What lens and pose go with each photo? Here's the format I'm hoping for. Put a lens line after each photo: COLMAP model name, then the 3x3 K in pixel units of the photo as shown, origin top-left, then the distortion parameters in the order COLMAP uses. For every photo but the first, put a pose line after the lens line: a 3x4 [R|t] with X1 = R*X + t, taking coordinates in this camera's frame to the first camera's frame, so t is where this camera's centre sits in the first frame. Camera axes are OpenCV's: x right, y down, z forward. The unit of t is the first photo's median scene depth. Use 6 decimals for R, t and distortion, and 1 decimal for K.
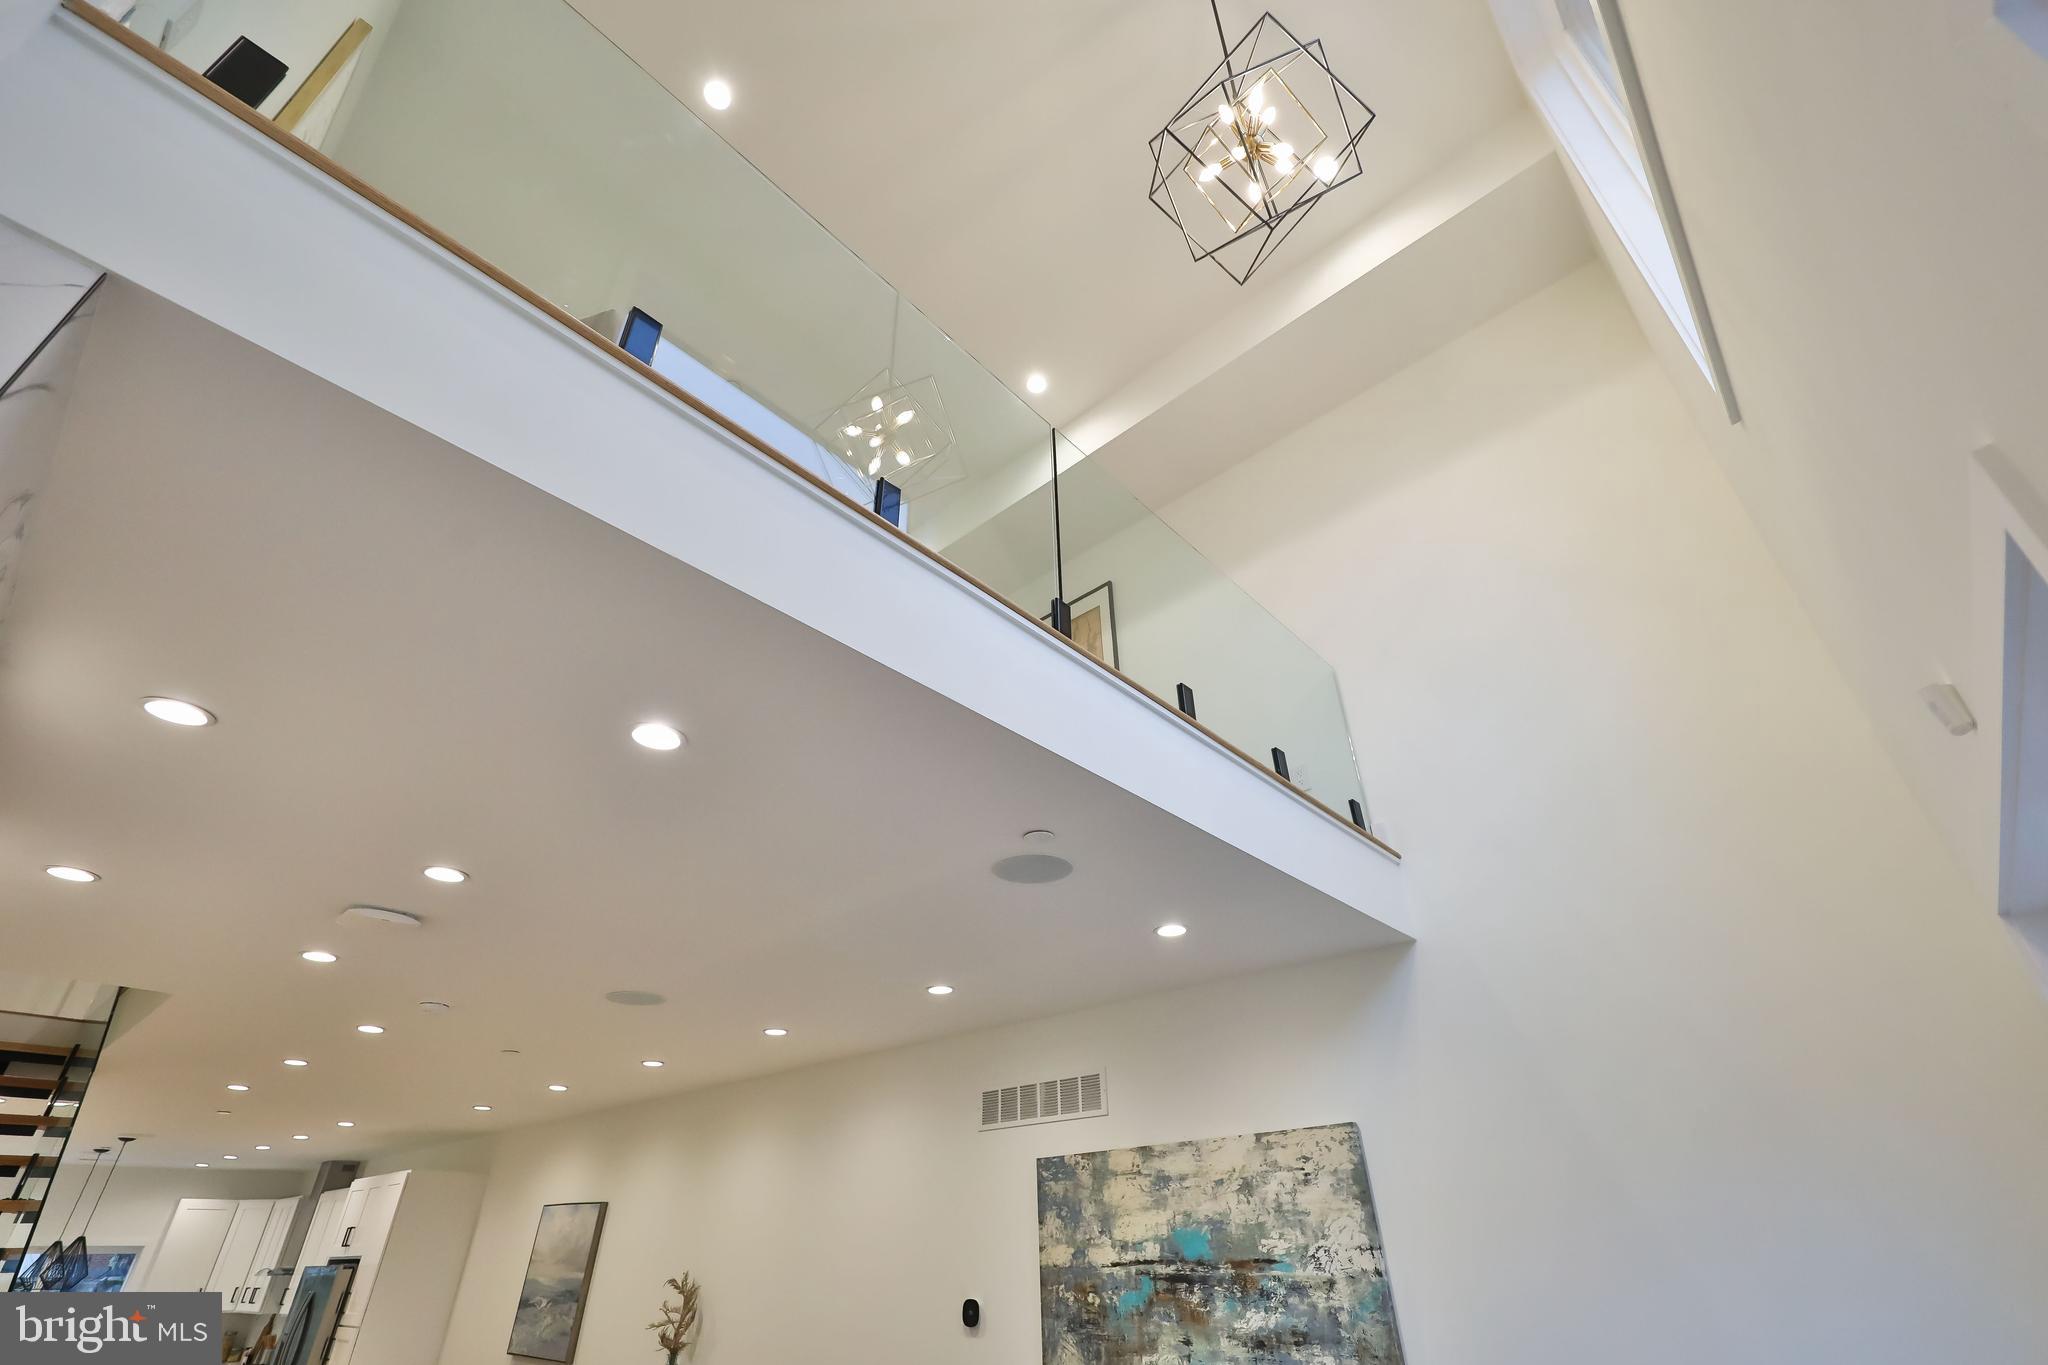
lens RADIAL K [[912.0, 0, 1033.2], [0, 912.0, 674.0], [0, 0, 1]] dist [0.001951, -0.000038]
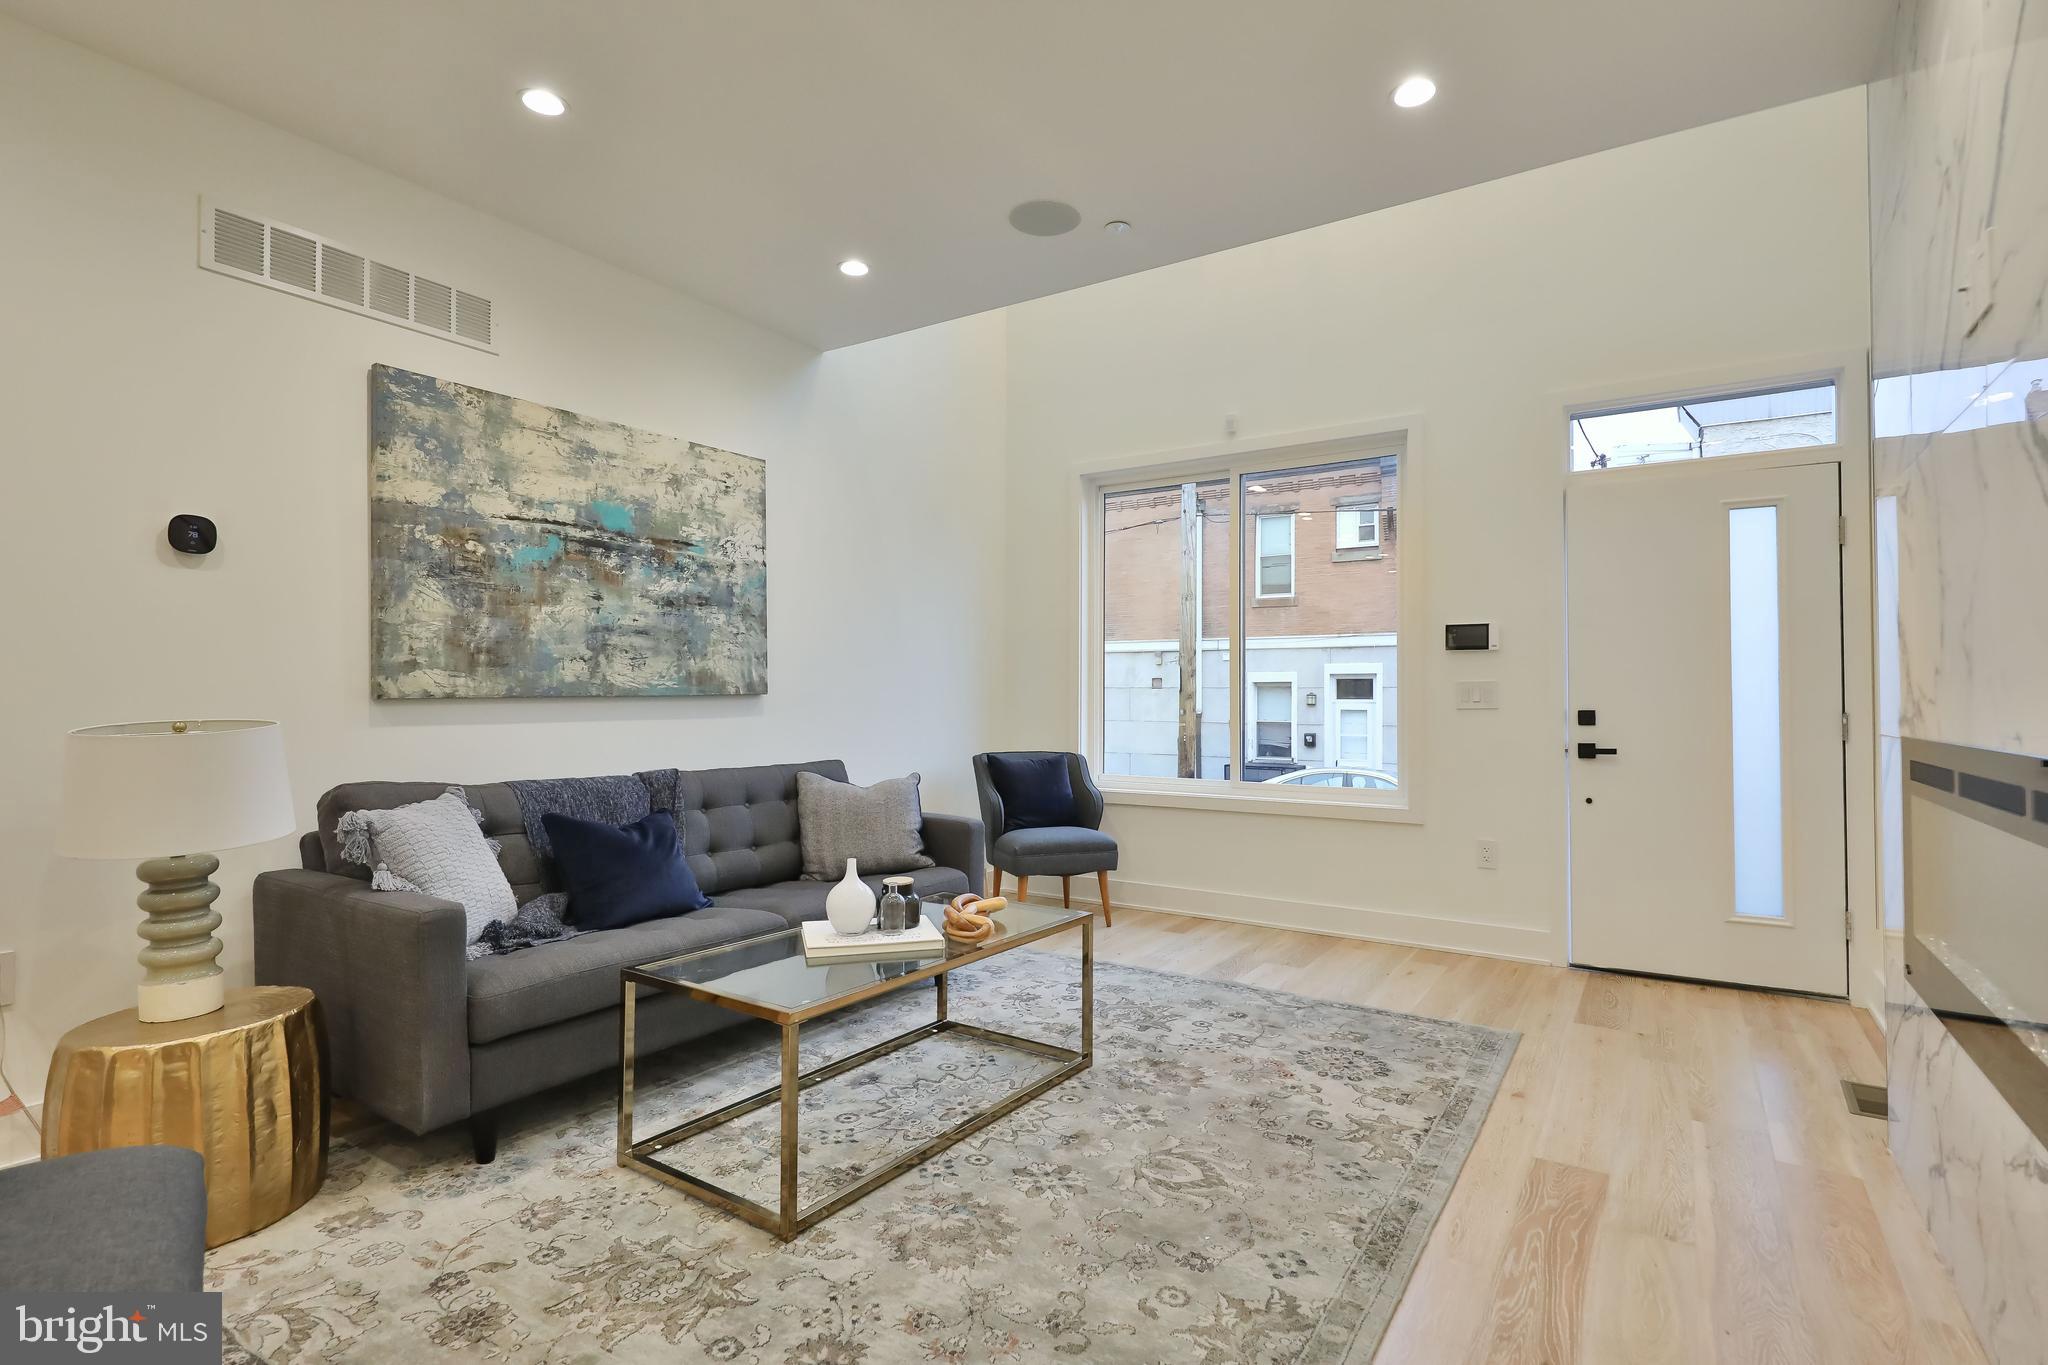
lens RADIAL K [[977.7, 0, 1023.4], [0, 977.7, 662.2], [0, 0, 1]] dist [0.019613, -0.009913]
pose [[-0.150829, 0.050342, 0.987277, -0.868220], [-0.530863, 0.838359, -0.123850, 0.623217], [-0.833928, -0.542789, -0.099724, 0.629000]]
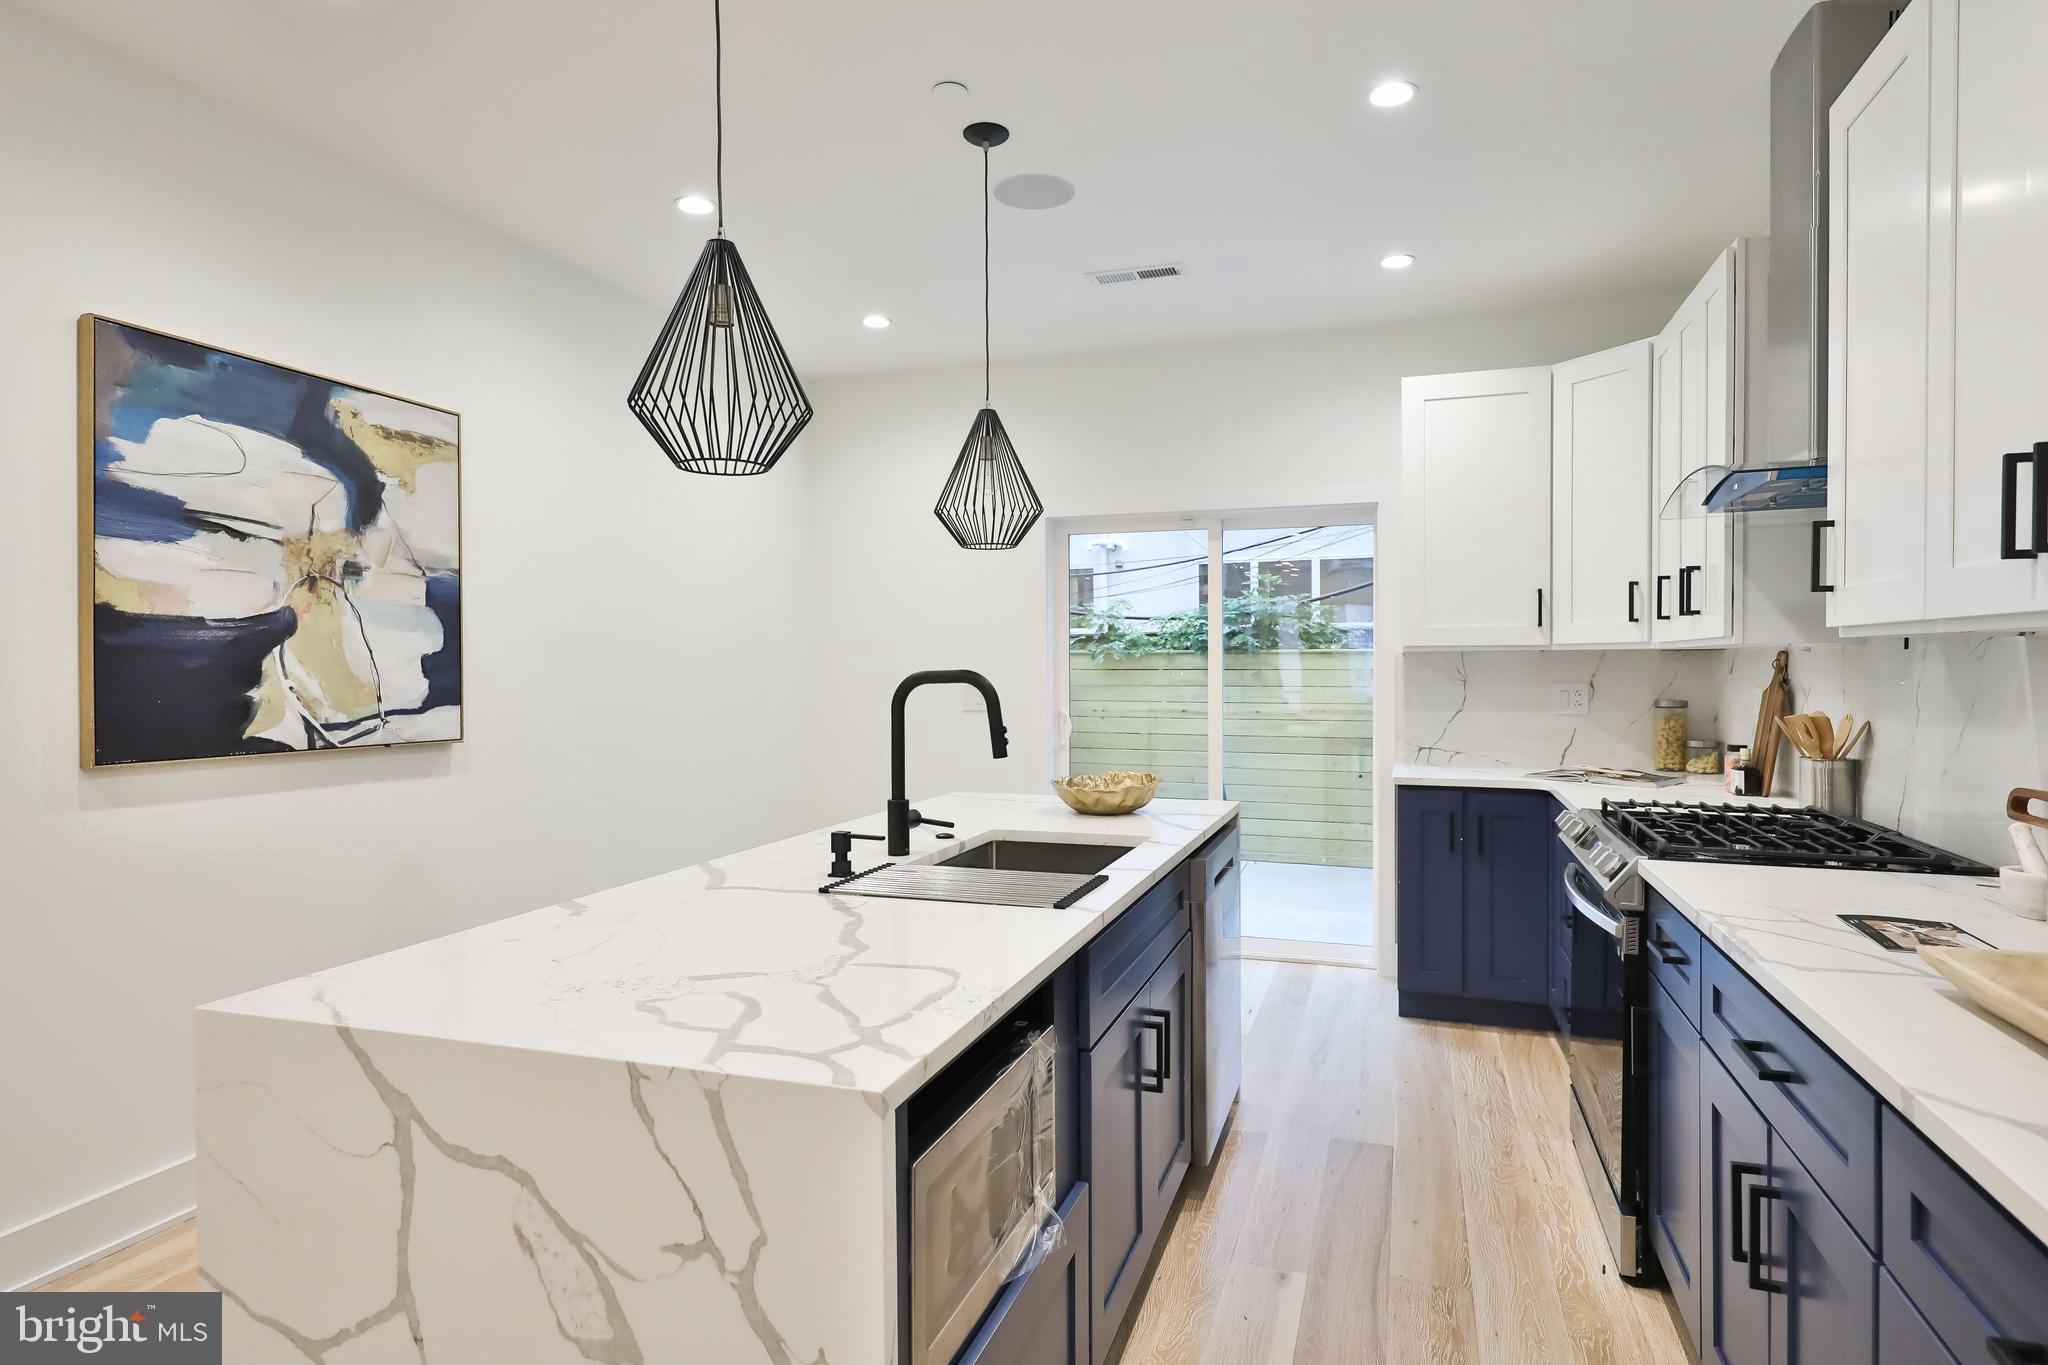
lens RADIAL K [[1107.5, 0, 1028.2], [0, 1107.5, 686.4], [0, 0, 1]] dist [0.052090, -0.029161]
pose [[0.393867, 0.034106, -0.918534, -1.656182], [0.489697, 0.837897, 0.241093, 1.404420], [0.777860, -0.544762, 0.313319, 1.935951]]
